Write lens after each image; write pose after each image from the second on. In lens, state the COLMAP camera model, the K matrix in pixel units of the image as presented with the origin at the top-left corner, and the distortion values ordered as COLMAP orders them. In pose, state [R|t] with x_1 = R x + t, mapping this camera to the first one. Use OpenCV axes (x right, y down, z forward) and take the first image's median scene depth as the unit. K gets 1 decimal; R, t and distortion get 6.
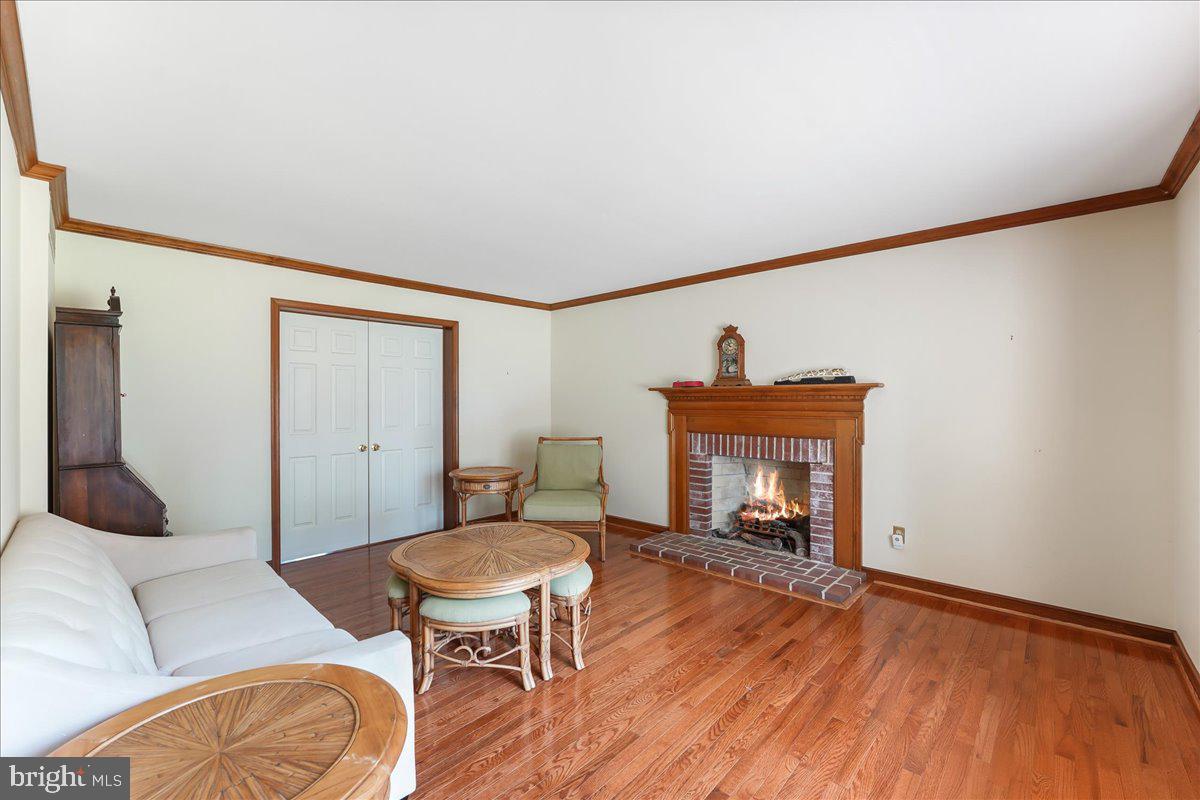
lens RADIAL K [[496.3, 0, 595.1], [0, 496.3, 402.5], [0, 0, 1]] dist [-0.016731, 0.000143]
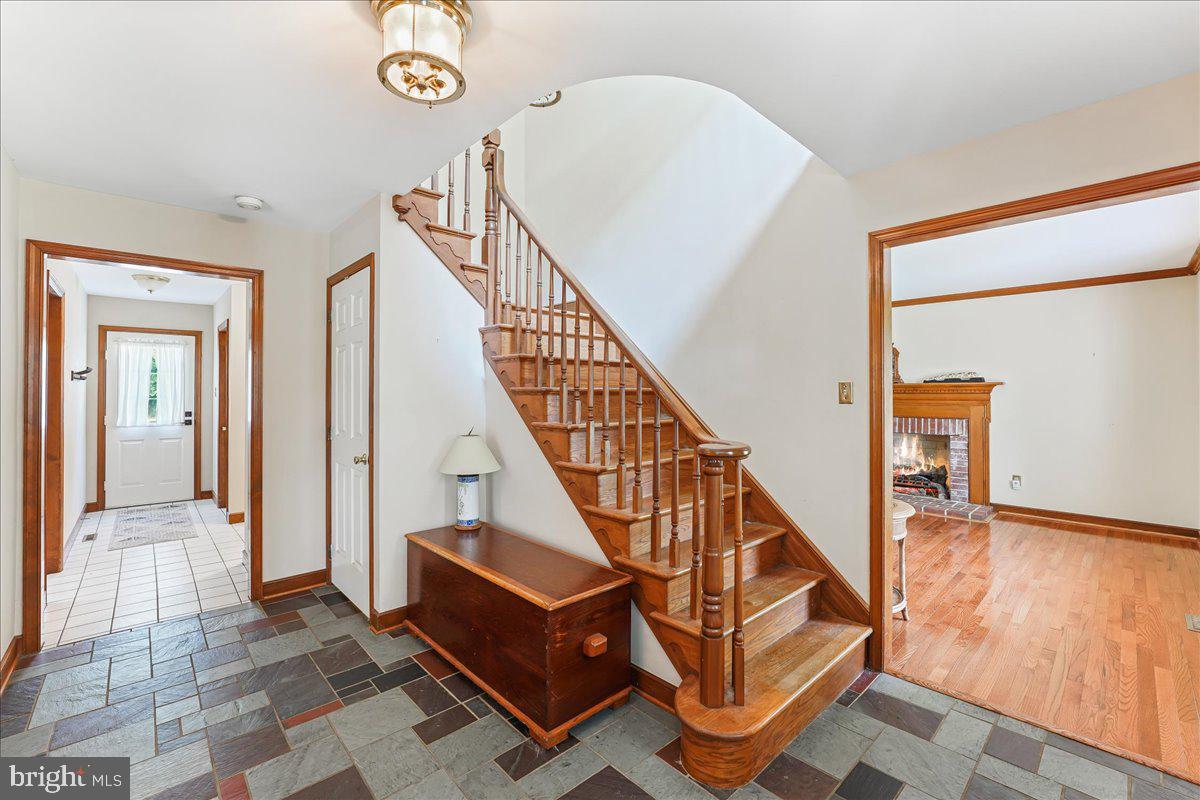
lens RADIAL K [[496.3, 0, 604.2], [0, 496.3, 394.3], [0, 0, 1]] dist [-0.016731, 0.000143]
pose [[0.997746, -0.000362, -0.067104, -0.520978], [0.000462, 0.999999, 0.001467, -0.003994], [0.067103, -0.001495, 0.997745, -0.564829]]
